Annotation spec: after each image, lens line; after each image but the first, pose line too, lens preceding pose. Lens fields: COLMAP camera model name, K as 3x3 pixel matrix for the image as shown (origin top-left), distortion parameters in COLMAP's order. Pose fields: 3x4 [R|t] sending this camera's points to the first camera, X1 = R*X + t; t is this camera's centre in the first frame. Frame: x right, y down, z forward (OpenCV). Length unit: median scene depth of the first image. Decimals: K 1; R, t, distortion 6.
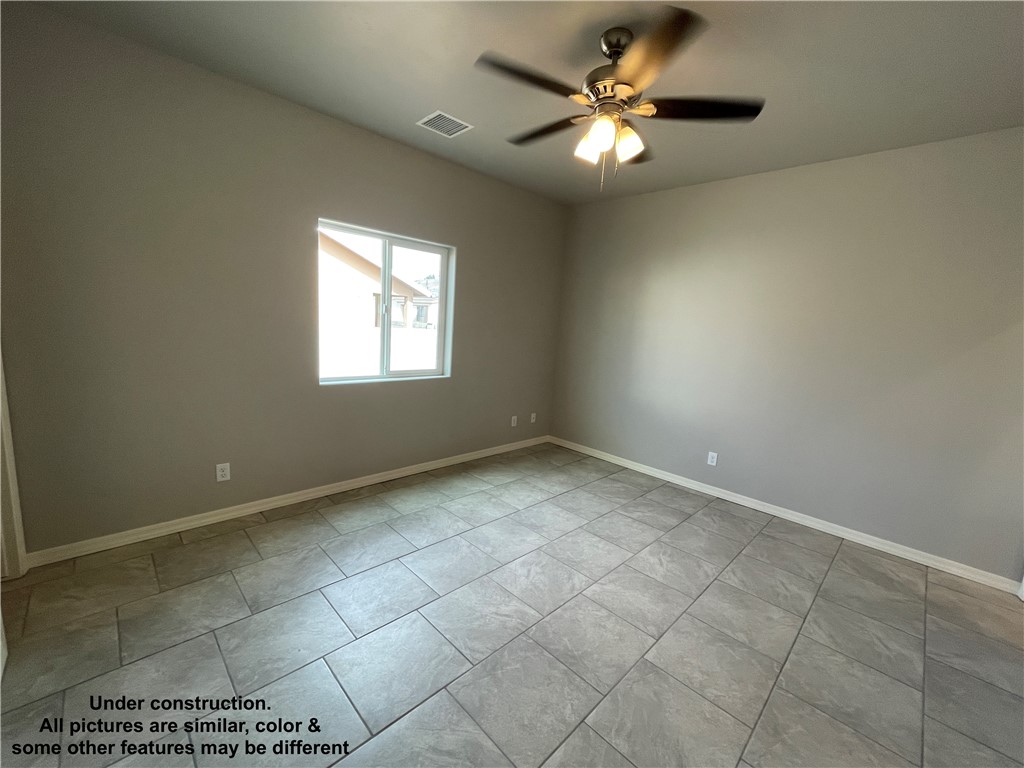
lens RADIAL K [[414.3, 0, 512.2], [0, 414.3, 384.4], [0, 0, 1]] dist [-0.001705, 0.000169]
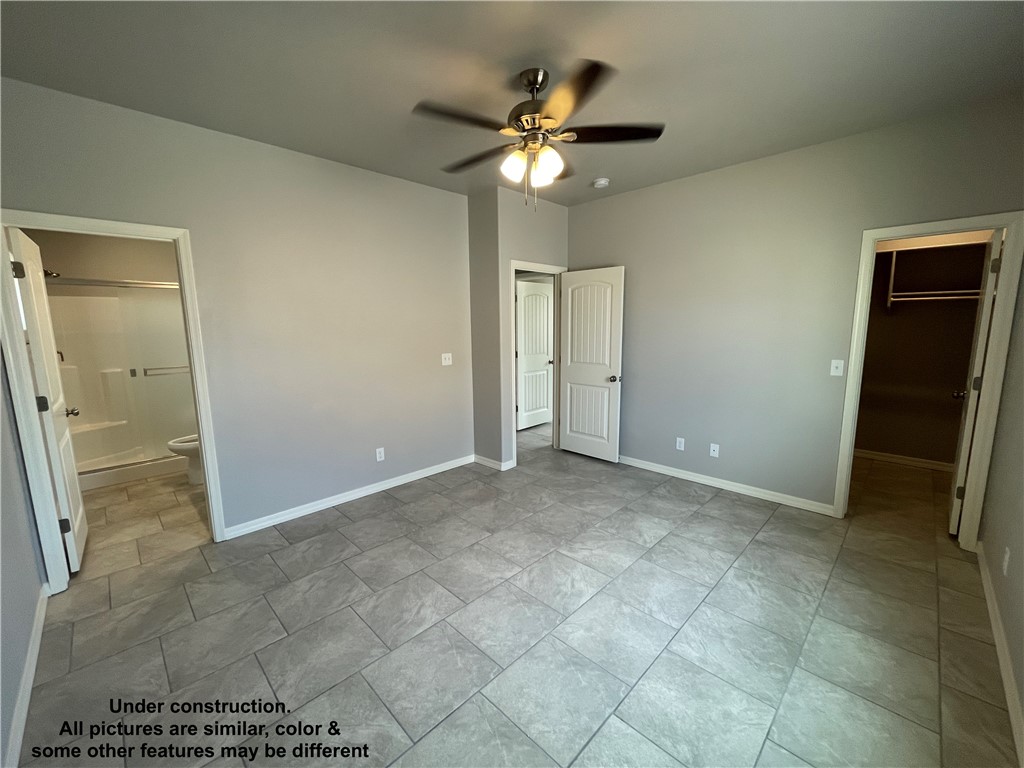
lens RADIAL K [[414.3, 0, 513.3], [0, 414.3, 385.7], [0, 0, 1]] dist [-0.001705, 0.000169]
pose [[-0.998531, -0.050795, -0.018848, 0.230566], [-0.054102, 0.953448, 0.296665, -0.290850], [0.002901, 0.297249, -0.954796, 1.850681]]
